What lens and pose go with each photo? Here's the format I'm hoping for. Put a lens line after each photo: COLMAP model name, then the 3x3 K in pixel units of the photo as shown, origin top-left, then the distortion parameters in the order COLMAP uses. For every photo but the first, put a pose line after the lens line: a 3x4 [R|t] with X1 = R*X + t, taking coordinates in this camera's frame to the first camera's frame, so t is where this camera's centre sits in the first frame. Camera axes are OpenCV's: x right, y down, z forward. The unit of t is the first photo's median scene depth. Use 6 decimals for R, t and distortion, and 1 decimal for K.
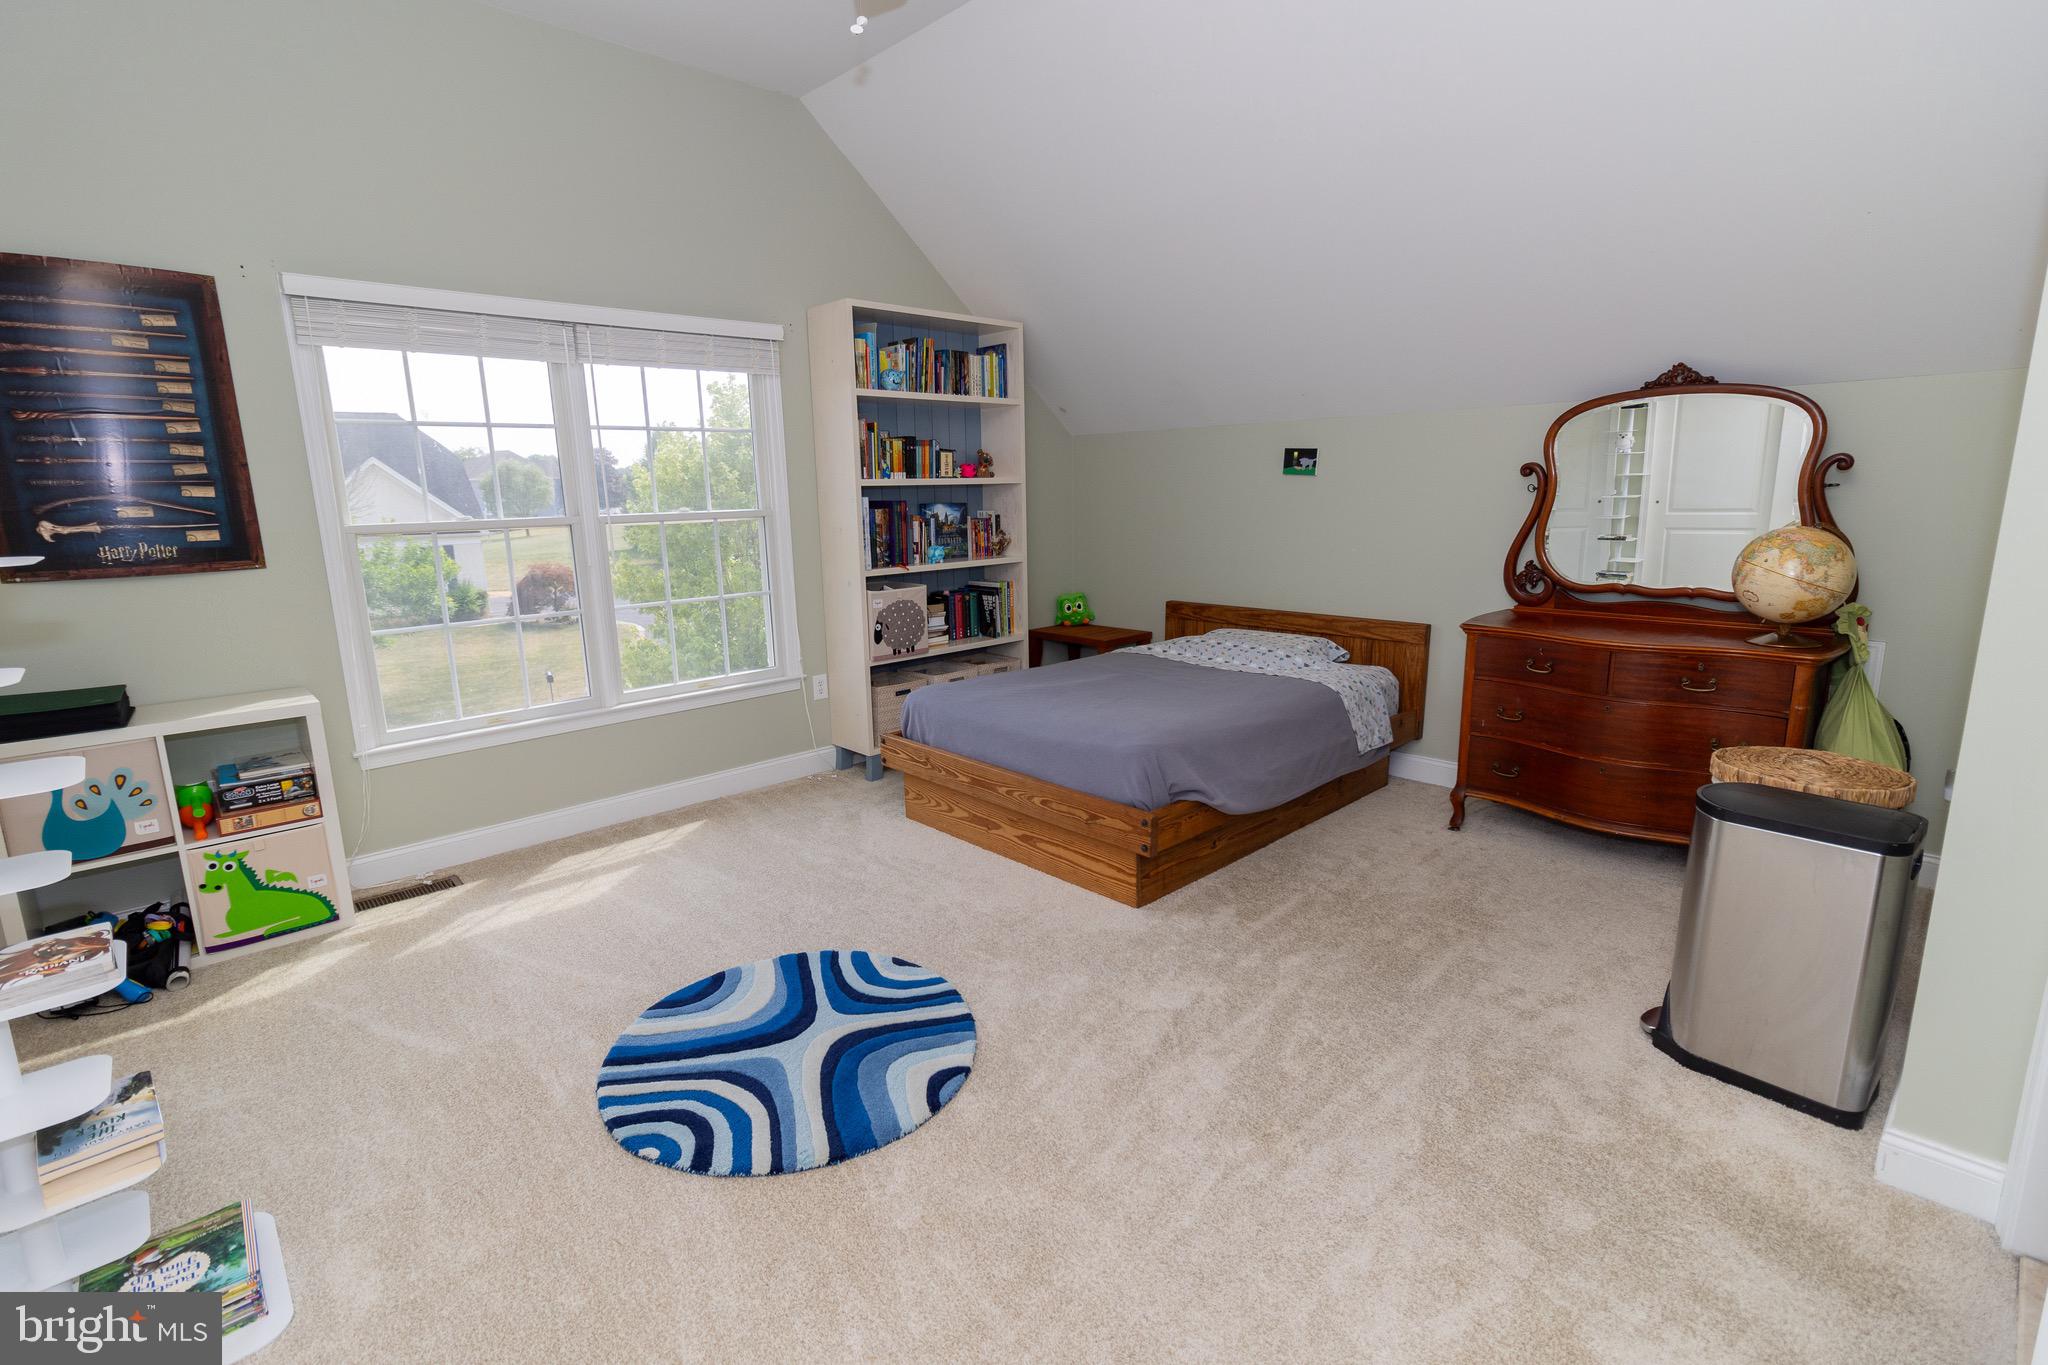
lens RADIAL K [[942.9, 0, 1020.5], [0, 942.9, 684.3], [0, 0, 1]] dist [-0.001454, -0.000251]
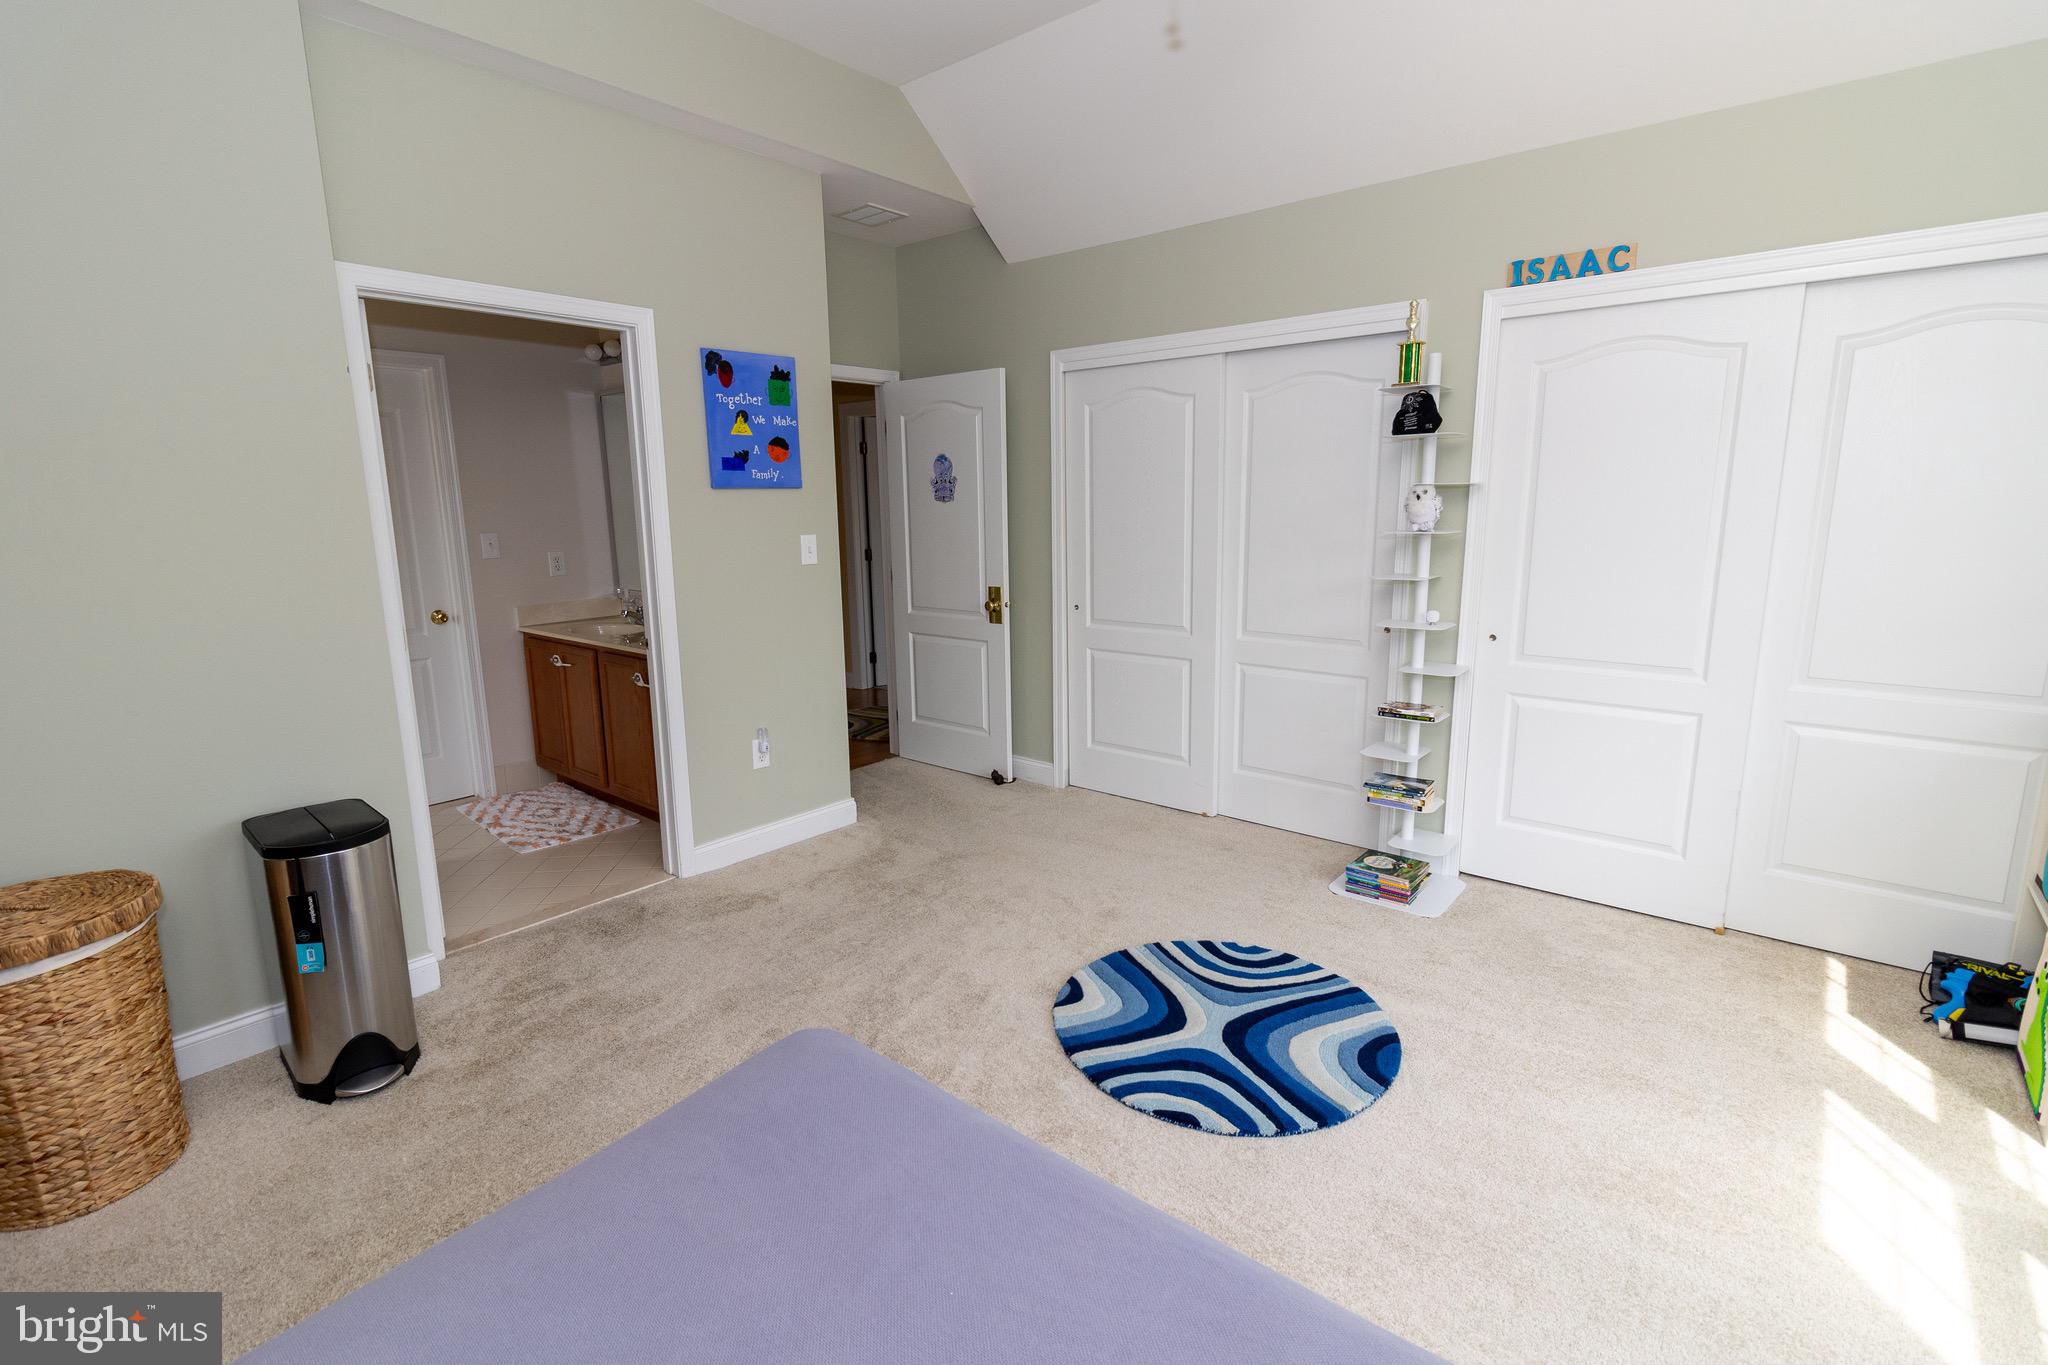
lens RADIAL K [[942.9, 0, 1026.8], [0, 942.9, 683.8], [0, 0, 1]] dist [-0.001454, -0.000251]
pose [[-0.995449, 0.044408, -0.084312, 0.051894], [0.010298, 0.929726, 0.368109, -0.342606], [0.094734, 0.365565, -0.925952, 1.657102]]
